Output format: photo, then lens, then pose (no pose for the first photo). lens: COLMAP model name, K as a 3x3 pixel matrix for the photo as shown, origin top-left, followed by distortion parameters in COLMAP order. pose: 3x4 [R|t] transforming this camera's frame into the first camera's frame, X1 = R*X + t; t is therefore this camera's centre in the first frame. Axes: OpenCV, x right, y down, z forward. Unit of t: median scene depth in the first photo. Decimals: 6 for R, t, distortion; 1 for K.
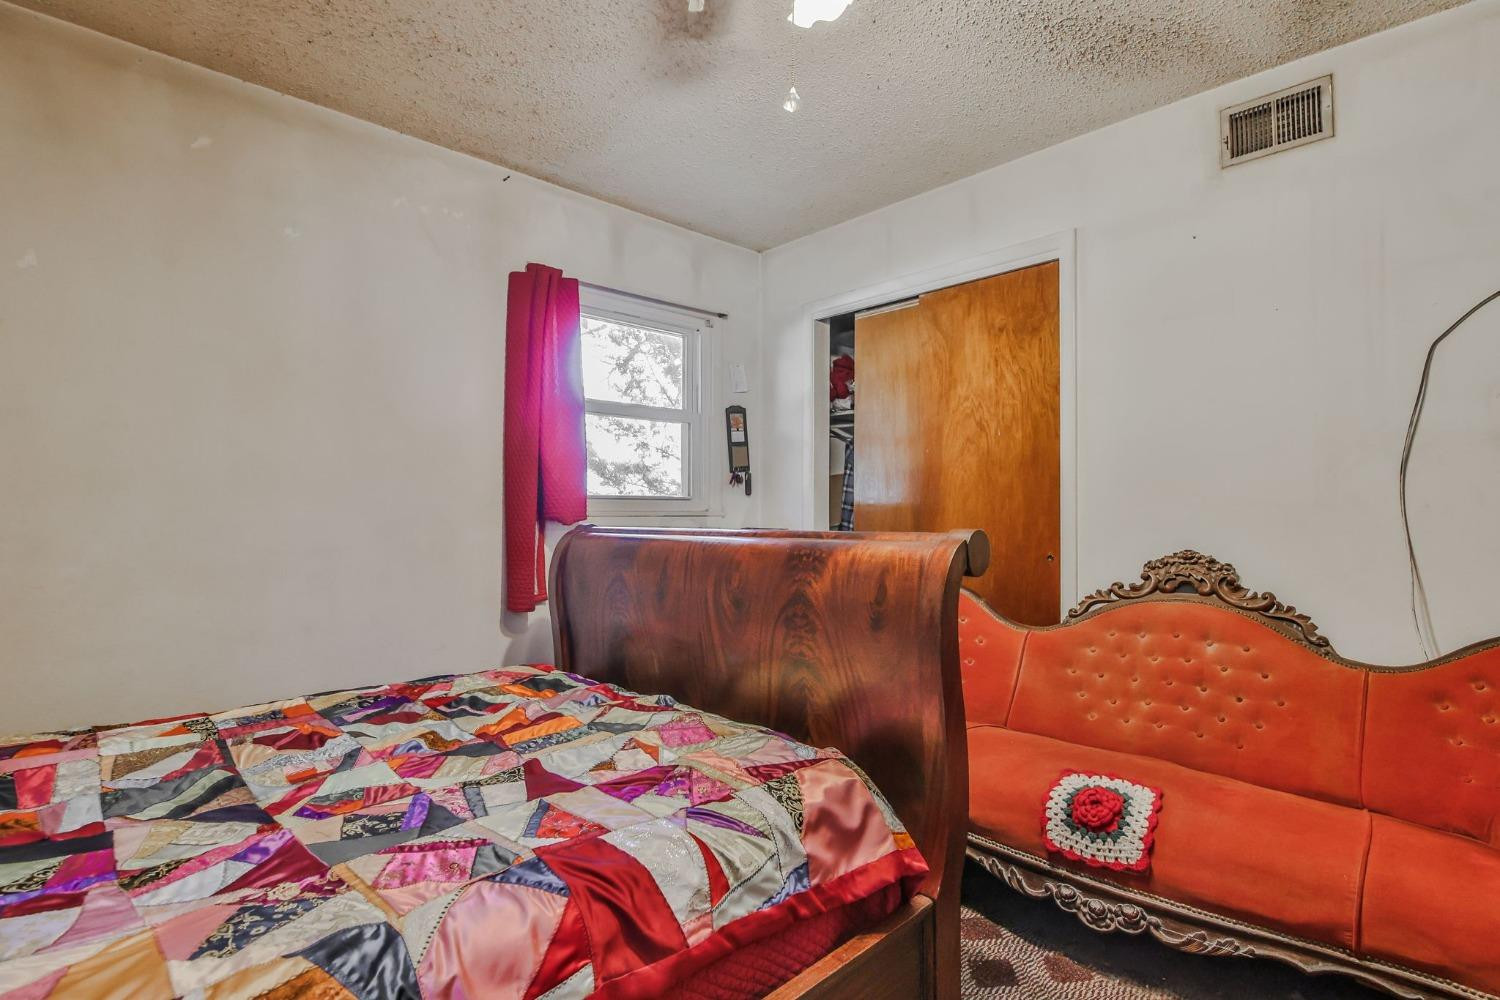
lens RADIAL K [[736.6, 0, 749.3], [0, 736.6, 502.0], [0, 0, 1]] dist [-0.000865, -0.003770]
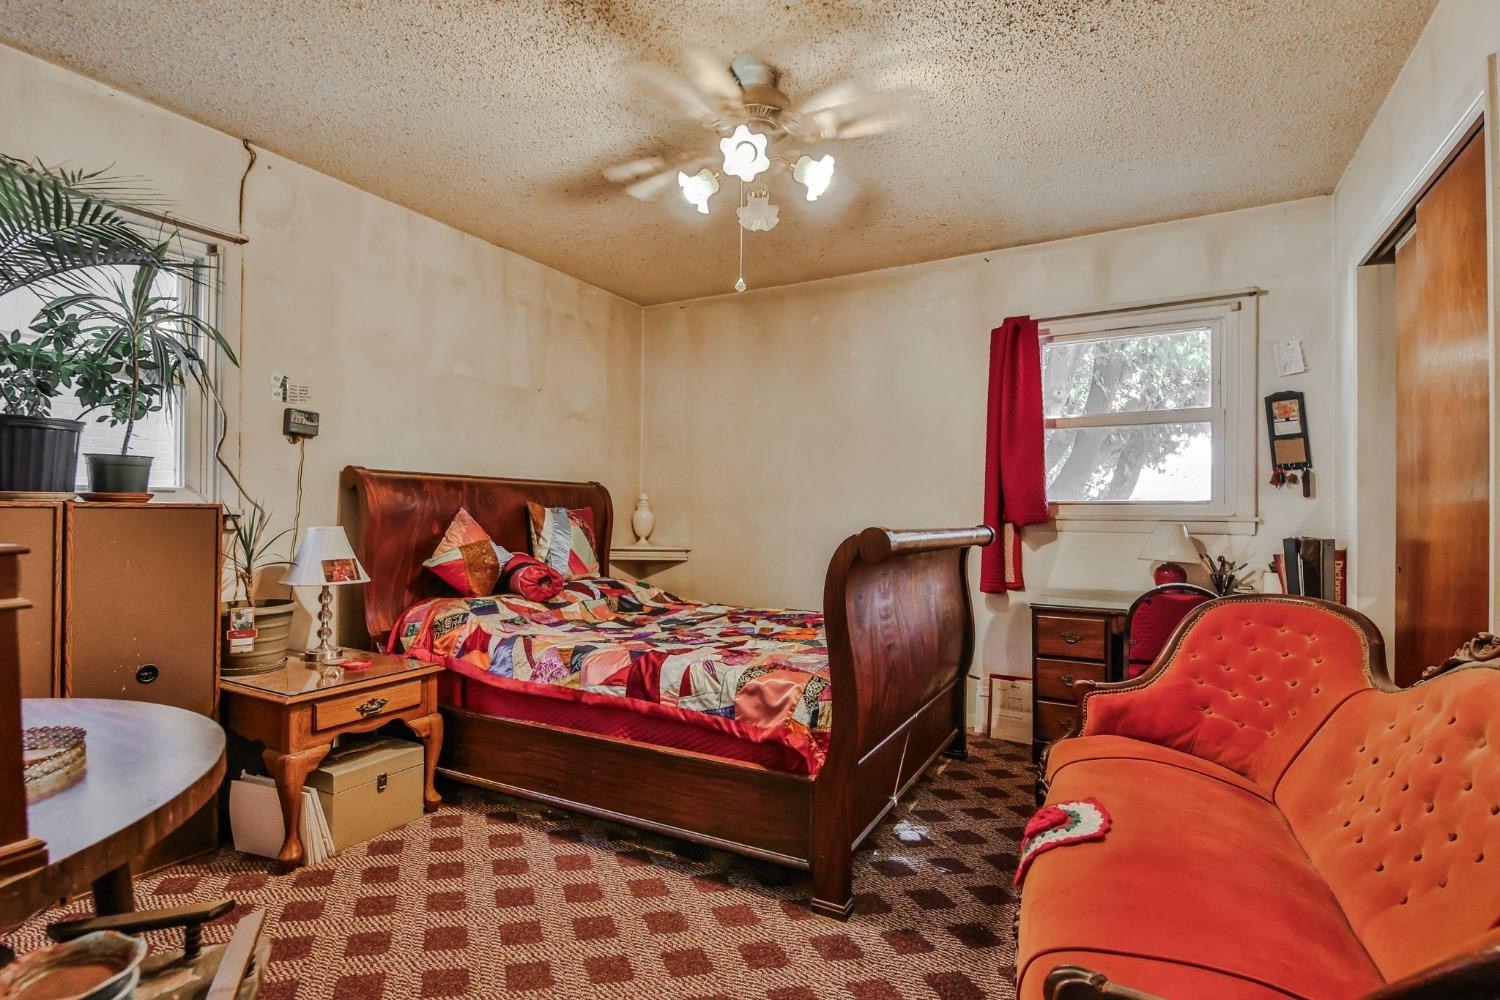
lens RADIAL K [[736.6, 0, 749.5], [0, 736.6, 507.0], [0, 0, 1]] dist [-0.000865, -0.003770]
pose [[0.287245, -0.009216, -0.957813, 0.747227], [0.005906, 0.999952, -0.007850, 0.005220], [0.957839, -0.003402, 0.287285, 0.210082]]
